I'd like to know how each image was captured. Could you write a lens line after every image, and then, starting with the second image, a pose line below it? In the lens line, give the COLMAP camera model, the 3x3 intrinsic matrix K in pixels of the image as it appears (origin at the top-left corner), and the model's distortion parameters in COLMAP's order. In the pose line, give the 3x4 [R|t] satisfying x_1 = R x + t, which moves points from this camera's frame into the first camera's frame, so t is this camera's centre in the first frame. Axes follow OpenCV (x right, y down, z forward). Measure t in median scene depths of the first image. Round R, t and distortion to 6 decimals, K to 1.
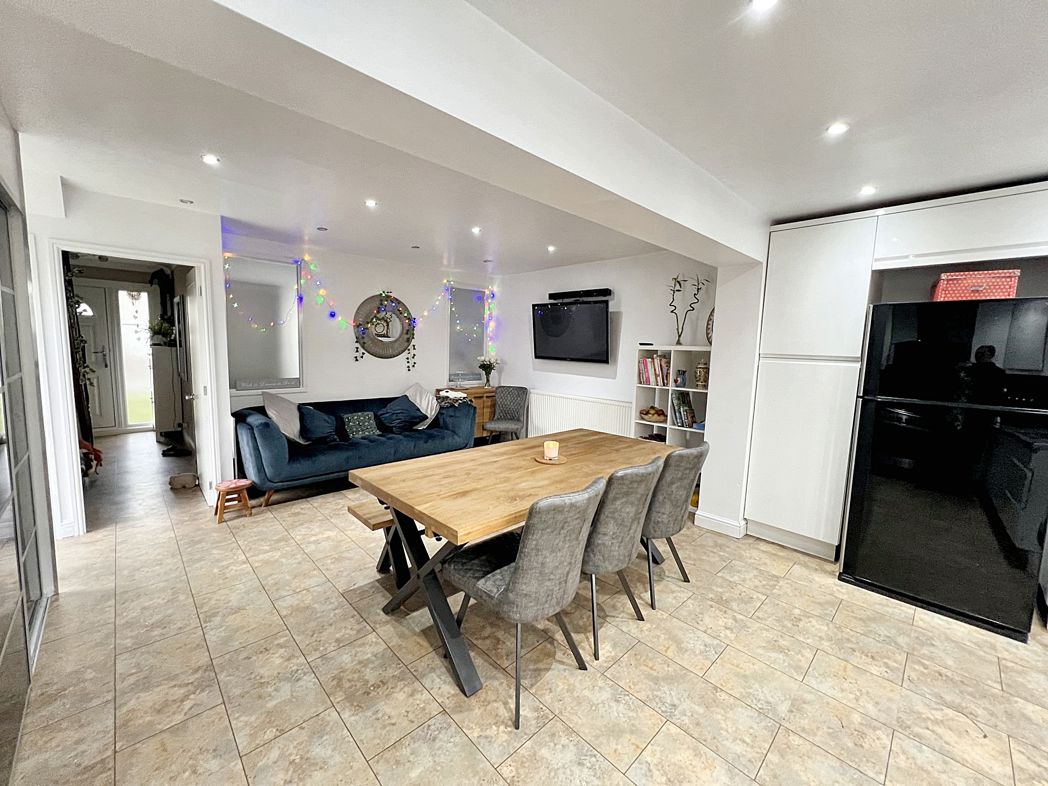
lens RADIAL K [[419.9, 0, 522.1], [0, 419.9, 391.6], [0, 0, 1]] dist [-0.002537, -0.000156]
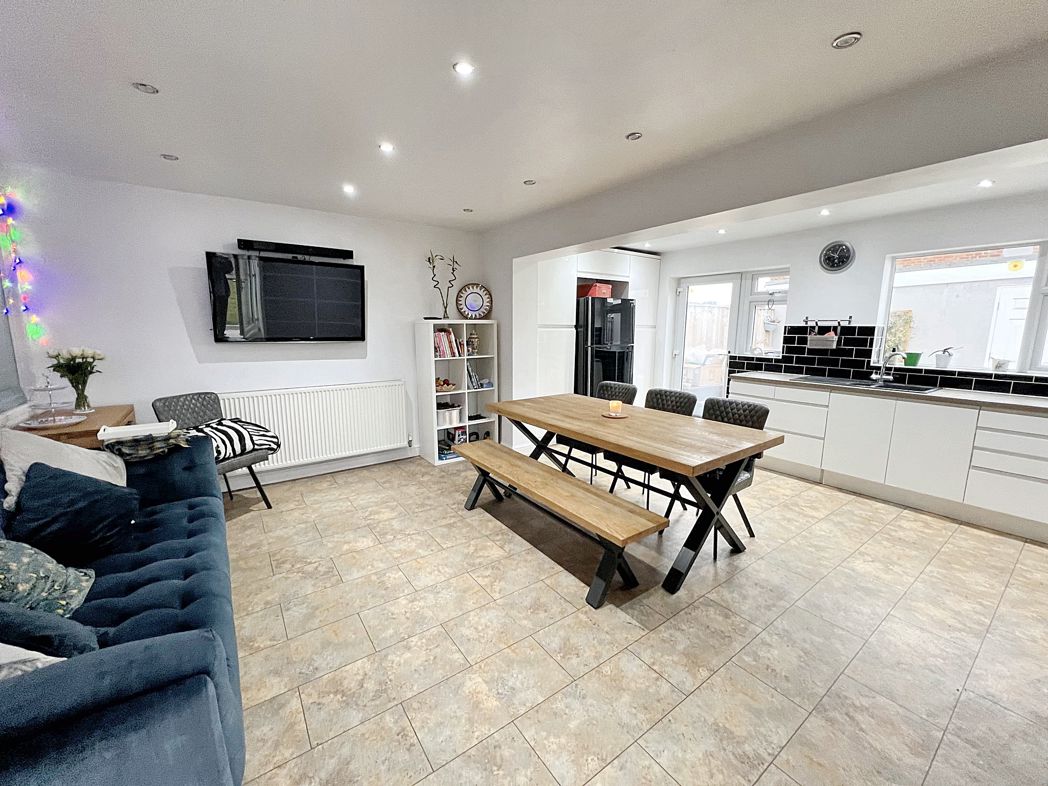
lens RADIAL K [[419.9, 0, 520.3], [0, 419.9, 393.1], [0, 0, 1]] dist [-0.002537, -0.000156]
pose [[0.147398, -0.188543, 0.970941, -0.747808], [0.106345, 0.978993, 0.173963, -0.096083], [-0.983344, 0.077613, 0.164352, 0.680401]]
